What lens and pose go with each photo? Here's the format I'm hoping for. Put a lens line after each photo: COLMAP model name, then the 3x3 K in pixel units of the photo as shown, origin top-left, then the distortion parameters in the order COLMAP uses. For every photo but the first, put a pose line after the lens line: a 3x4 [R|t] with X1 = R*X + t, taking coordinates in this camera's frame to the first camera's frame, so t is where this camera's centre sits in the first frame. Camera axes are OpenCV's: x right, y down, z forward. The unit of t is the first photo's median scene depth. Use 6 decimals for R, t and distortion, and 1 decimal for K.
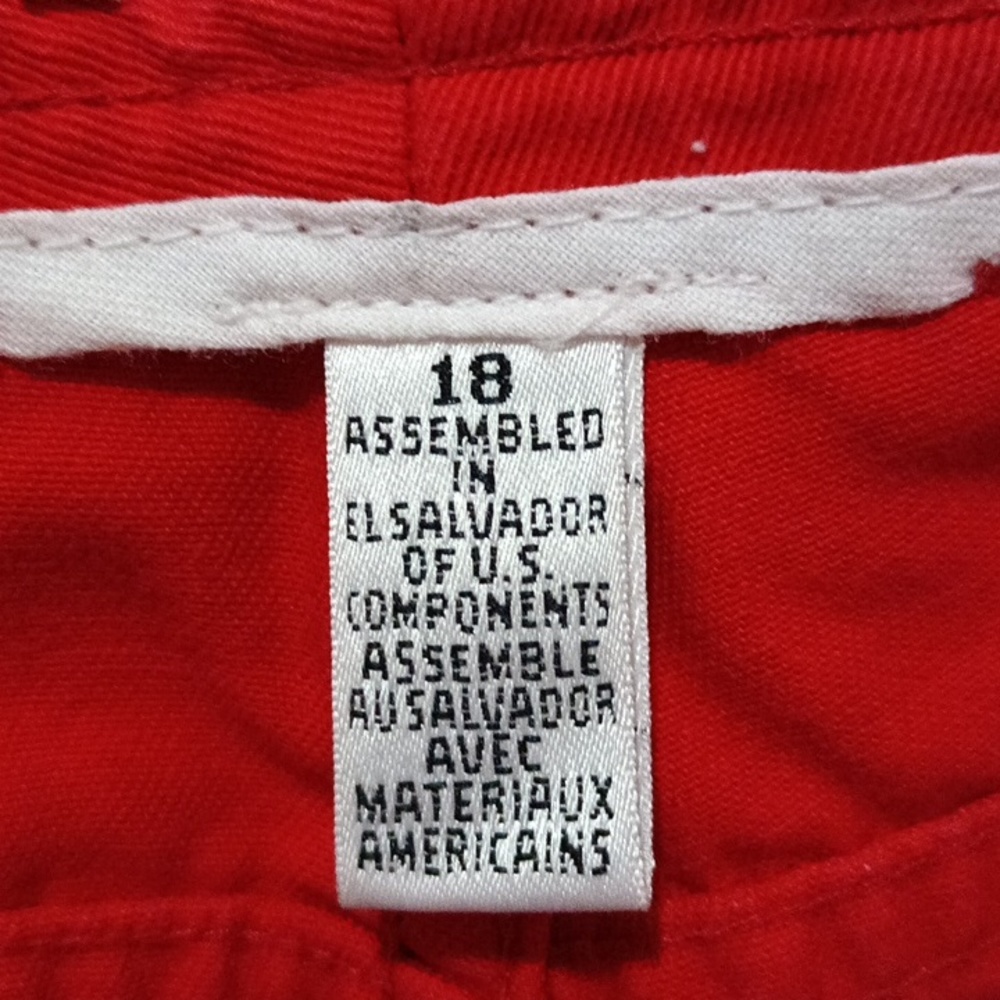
lens RADIAL K [[1781.3, 0, 500.0], [0, 1781.3, 500.0], [0, 0, 1]] dist [0.019619, -0.315015]
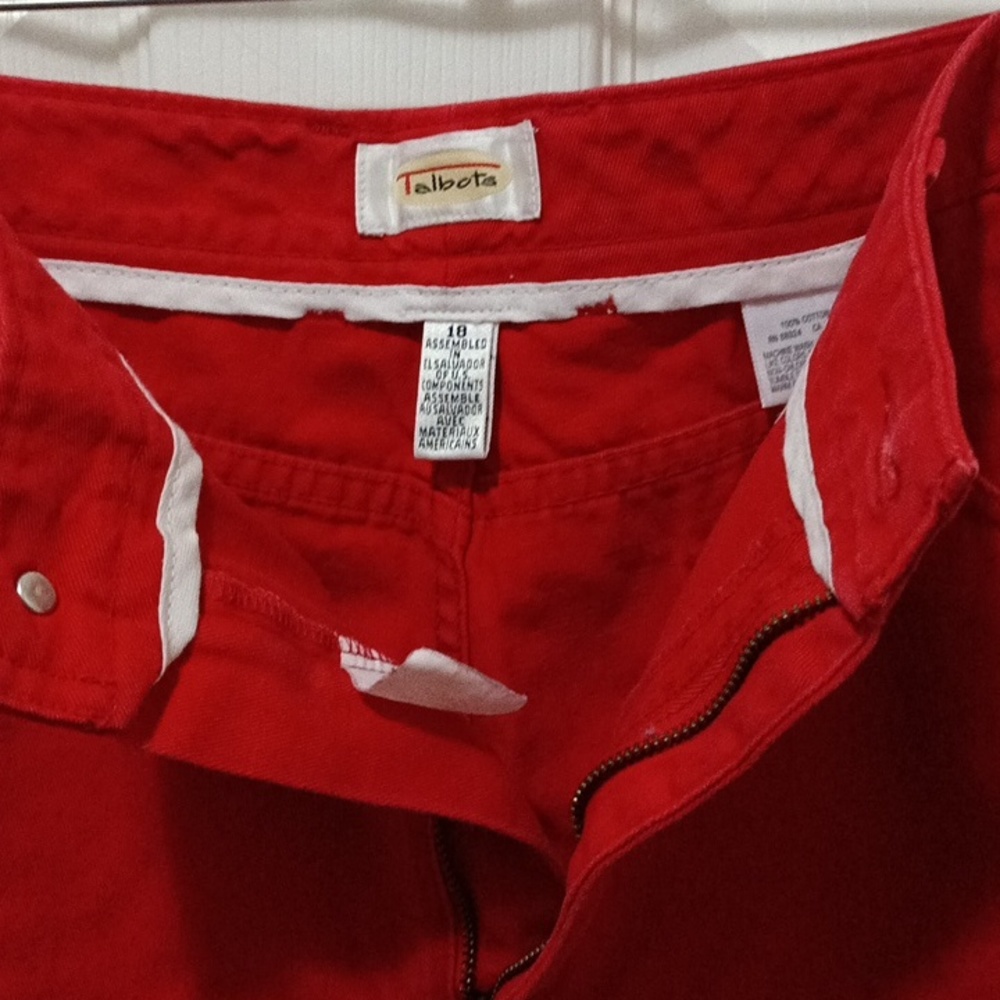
lens RADIAL K [[1781.3, 0, 500.0], [0, 1781.3, 500.0], [0, 0, 1]] dist [0.019619, -0.315015]
pose [[0.973036, 0.066827, -0.220760, 1.011059], [-0.089721, 0.991392, -0.095353, 0.699200], [0.212487, 0.112588, 0.970656, -2.909157]]
